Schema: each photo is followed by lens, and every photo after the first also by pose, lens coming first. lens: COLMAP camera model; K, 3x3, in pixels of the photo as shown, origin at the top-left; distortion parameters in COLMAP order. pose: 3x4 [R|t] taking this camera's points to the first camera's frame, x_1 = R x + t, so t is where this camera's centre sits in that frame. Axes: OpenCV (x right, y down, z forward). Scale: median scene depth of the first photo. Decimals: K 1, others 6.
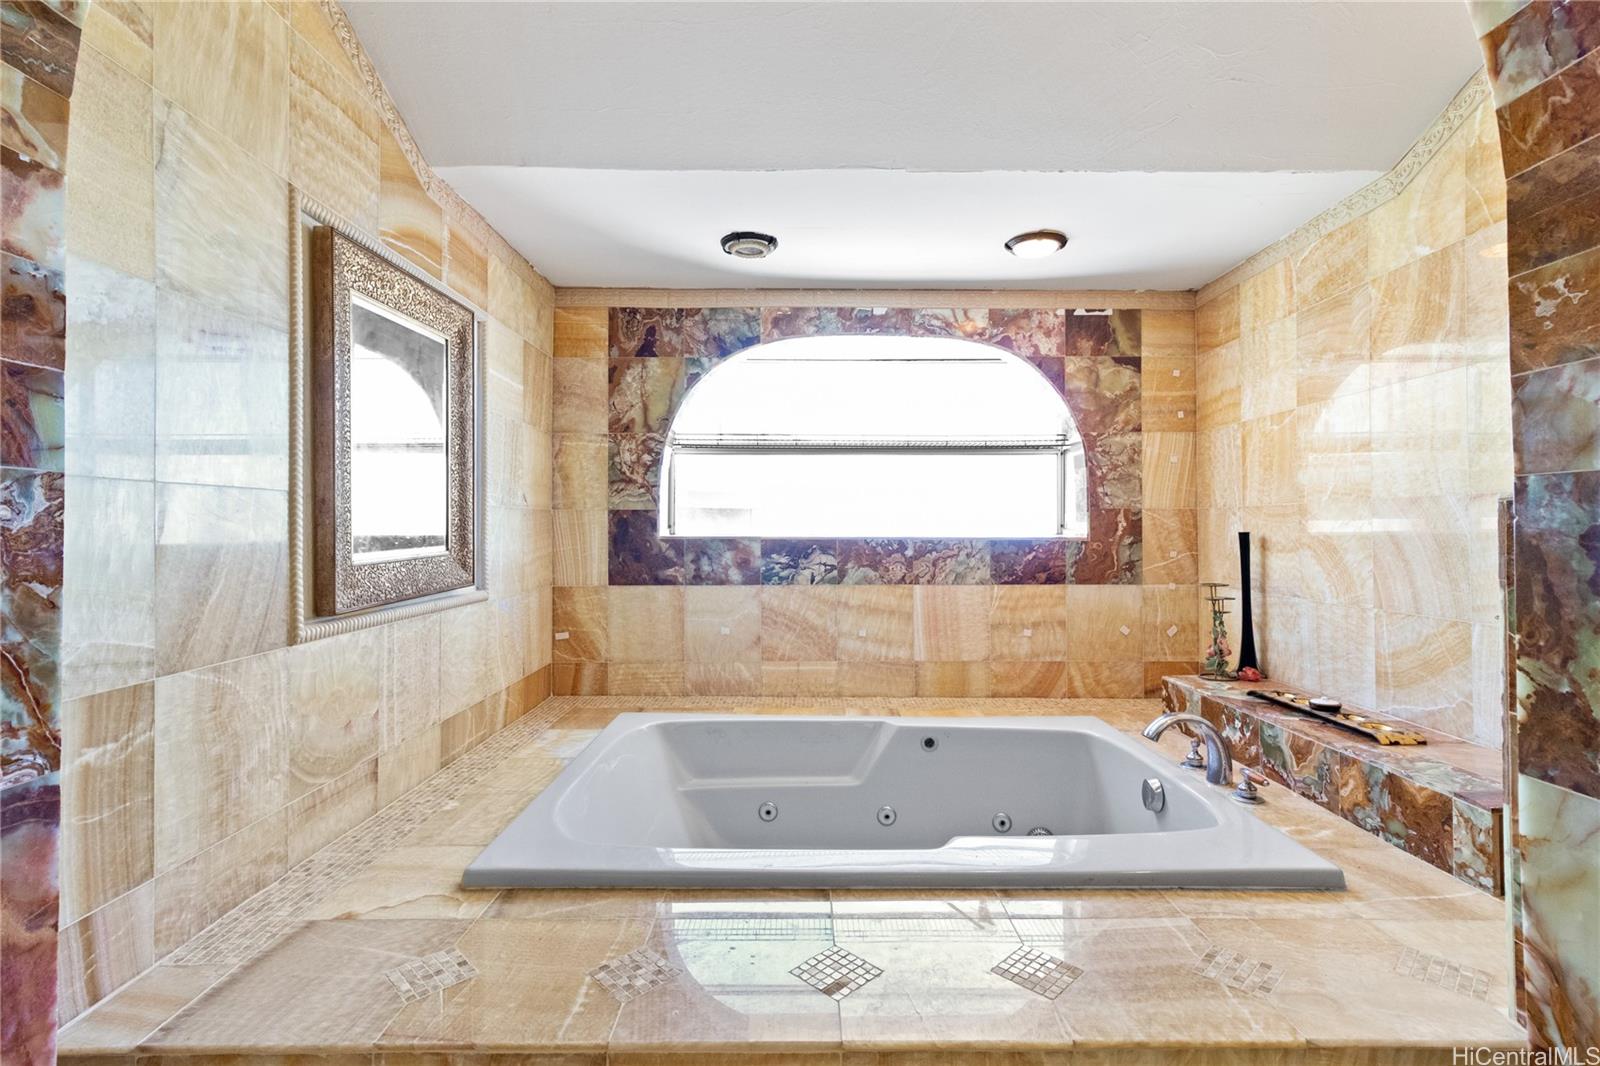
lens RADIAL K [[744.1, 0, 807.3], [0, 744.1, 522.9], [0, 0, 1]] dist [0.003624, 0.000491]
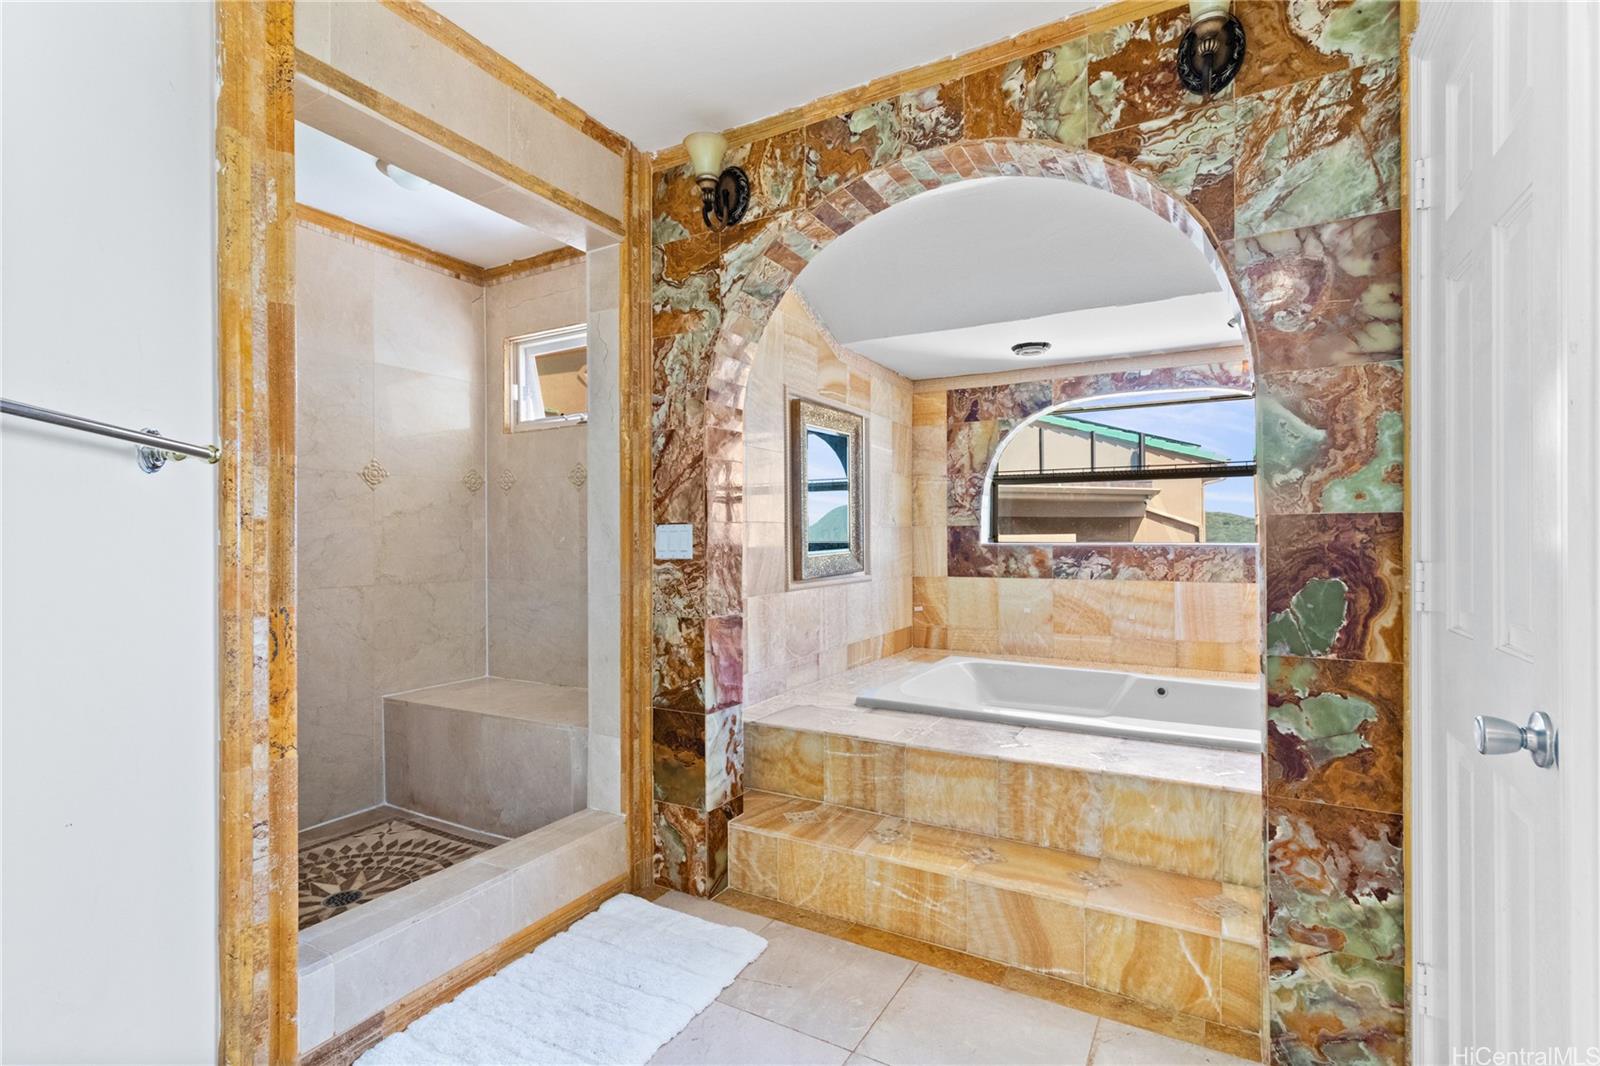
lens RADIAL K [[744.1, 0, 802.3], [0, 744.1, 535.6], [0, 0, 1]] dist [0.003624, 0.000491]
pose [[0.868069, -0.004194, -0.496426, 0.224300], [0.006884, 0.999970, 0.003589, -0.005600], [0.496396, -0.006533, 0.868072, -0.447694]]
